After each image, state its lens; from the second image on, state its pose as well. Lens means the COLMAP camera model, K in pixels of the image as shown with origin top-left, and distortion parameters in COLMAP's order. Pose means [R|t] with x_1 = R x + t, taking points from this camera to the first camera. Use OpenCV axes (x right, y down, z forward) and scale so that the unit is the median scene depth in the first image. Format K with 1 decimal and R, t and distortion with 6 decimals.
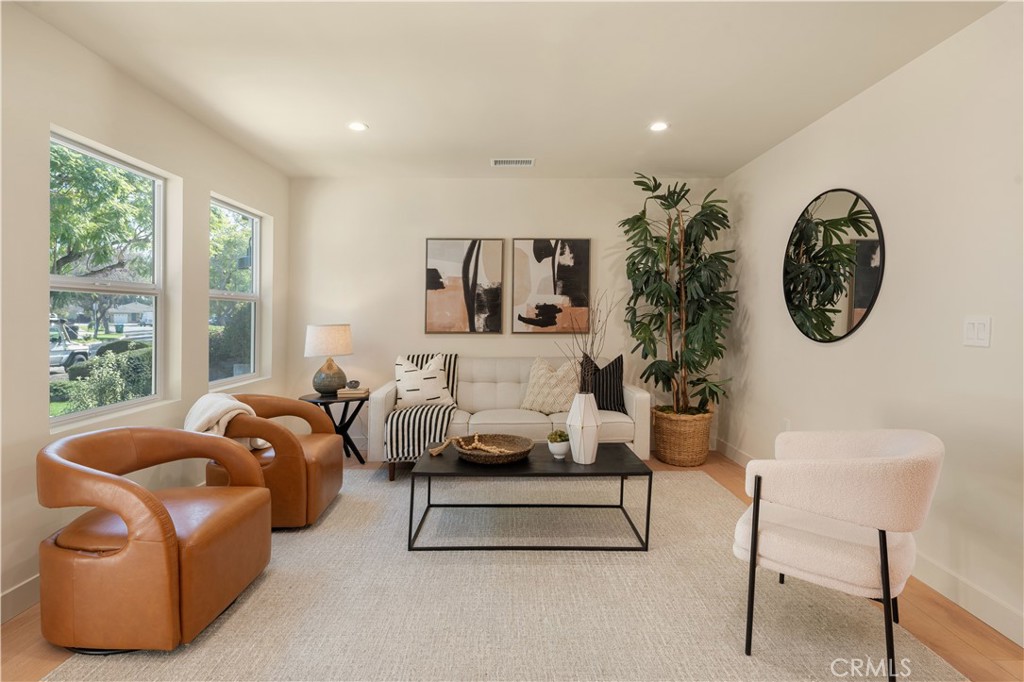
lens RADIAL K [[495.4, 0, 510.9], [0, 495.4, 324.6], [0, 0, 1]] dist [0.000724, -0.003730]
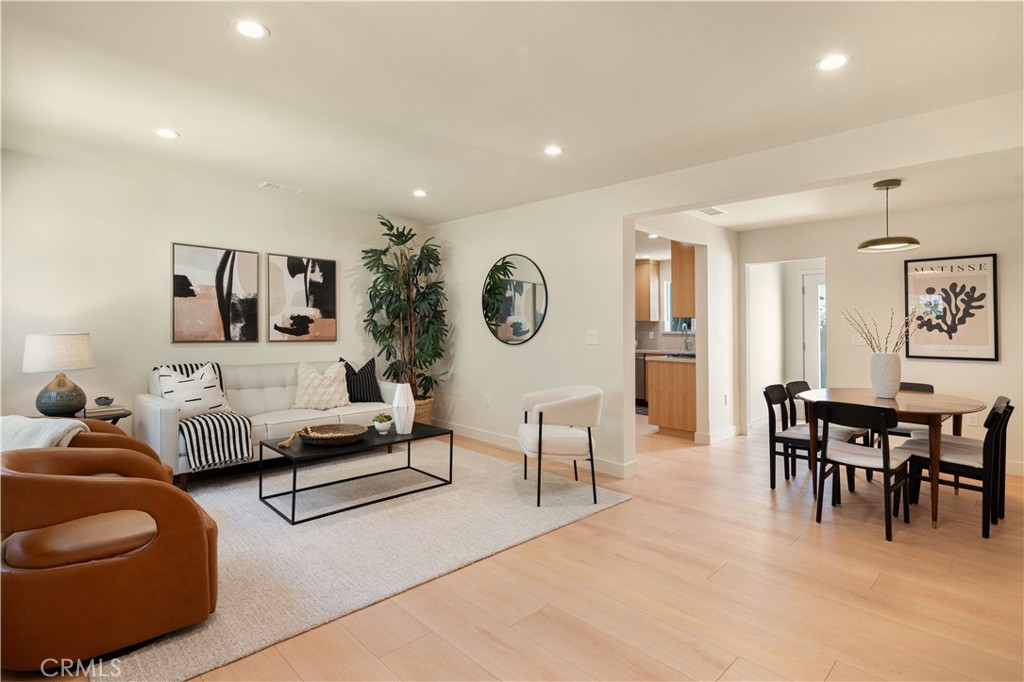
lens RADIAL K [[495.4, 0, 495.6], [0, 495.4, 299.8], [0, 0, 1]] dist [0.000724, -0.003730]
pose [[0.724809, 0.046719, 0.687364, -0.401954], [-0.001733, 0.997819, -0.065992, -0.002989], [-0.688948, 0.046641, 0.723309, -0.126275]]
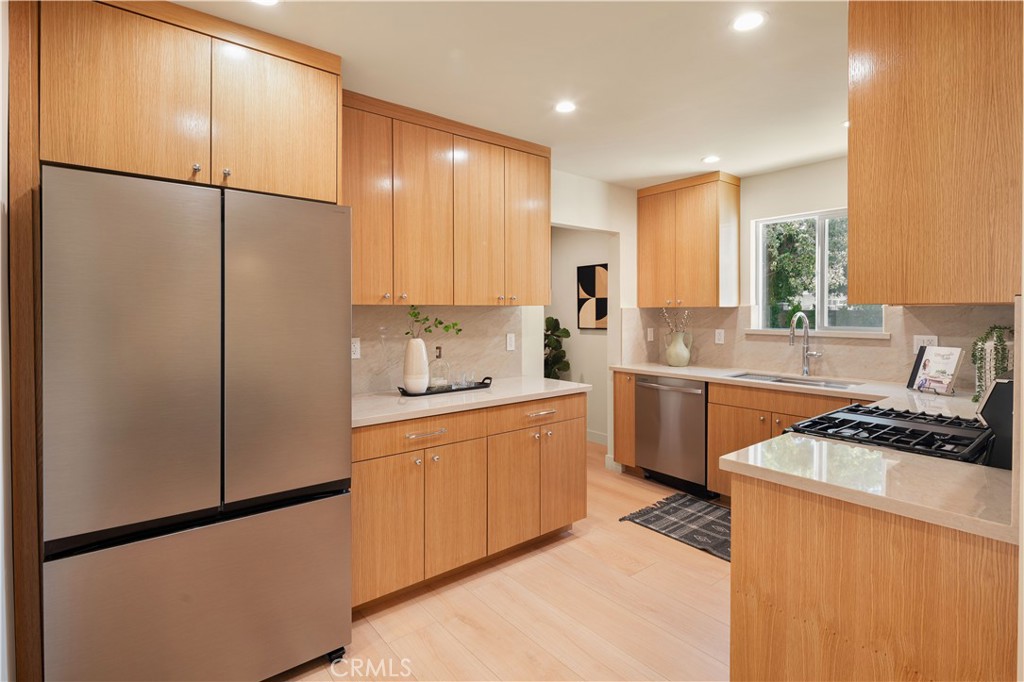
lens RADIAL K [[495.4, 0, 500.3], [0, 495.4, 319.2], [0, 0, 1]] dist [0.000724, -0.003730]
pose [[0.780547, -0.019551, 0.624791, 0.529479], [0.017033, 0.999805, 0.010007, -0.044314], [-0.624865, 0.002831, 0.780728, 0.424773]]
